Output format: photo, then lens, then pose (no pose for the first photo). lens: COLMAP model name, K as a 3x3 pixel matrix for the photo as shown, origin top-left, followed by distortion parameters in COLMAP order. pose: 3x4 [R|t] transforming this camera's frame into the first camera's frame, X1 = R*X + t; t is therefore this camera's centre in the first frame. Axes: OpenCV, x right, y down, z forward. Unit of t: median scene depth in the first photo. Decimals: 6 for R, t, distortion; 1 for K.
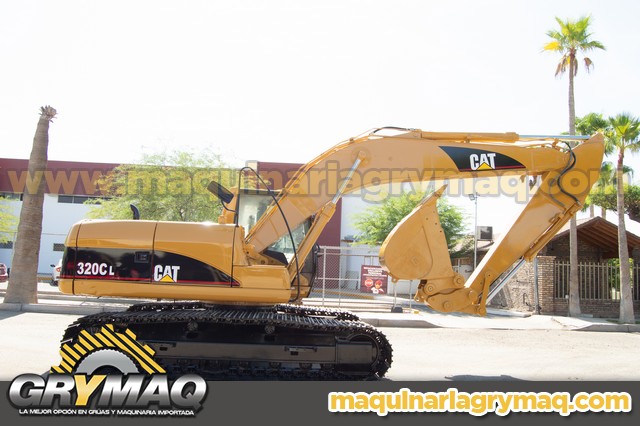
lens RADIAL K [[503.2, 0, 320.0], [0, 503.2, 213.0], [0, 0, 1]] dist [-0.076099, 0.008958]
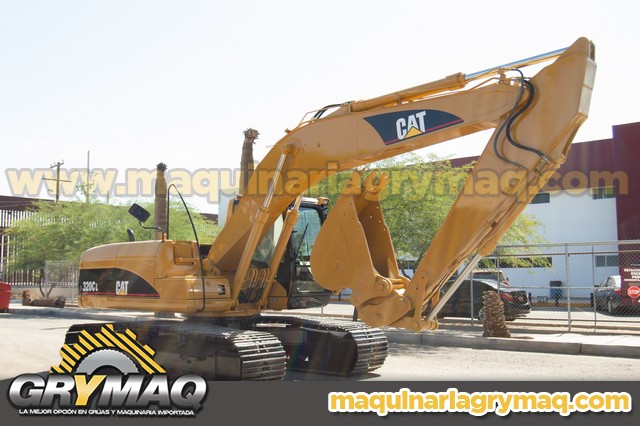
lens RADIAL K [[663.8, 0, 320.0], [0, 663.8, 213.0], [0, 0, 1]] dist [-0.019280, -0.005382]
pose [[0.713886, -0.109165, -0.691700, 0.904513], [0.112451, 0.992826, -0.040630, 0.051997], [0.691174, -0.048777, 0.721041, 0.182408]]
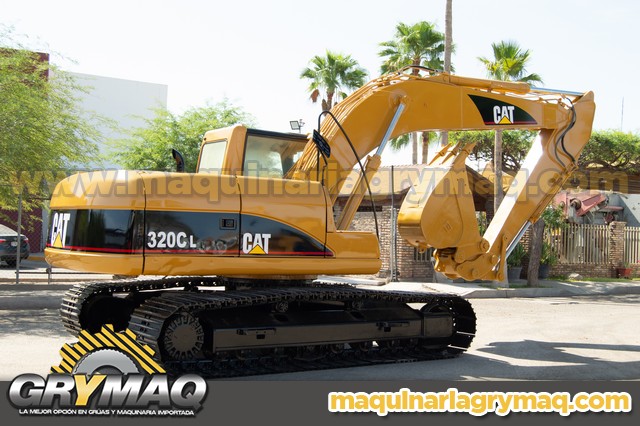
lens RADIAL K [[814.4, 0, 320.0], [0, 814.4, 213.0], [0, 0, 1]] dist [-0.017431, 0.016964]
pose [[0.860504, 0.000764, 0.509442, -0.726262], [-0.055072, 0.994278, 0.091530, -0.042006], [-0.506458, -0.106818, 0.855623, -0.126708]]
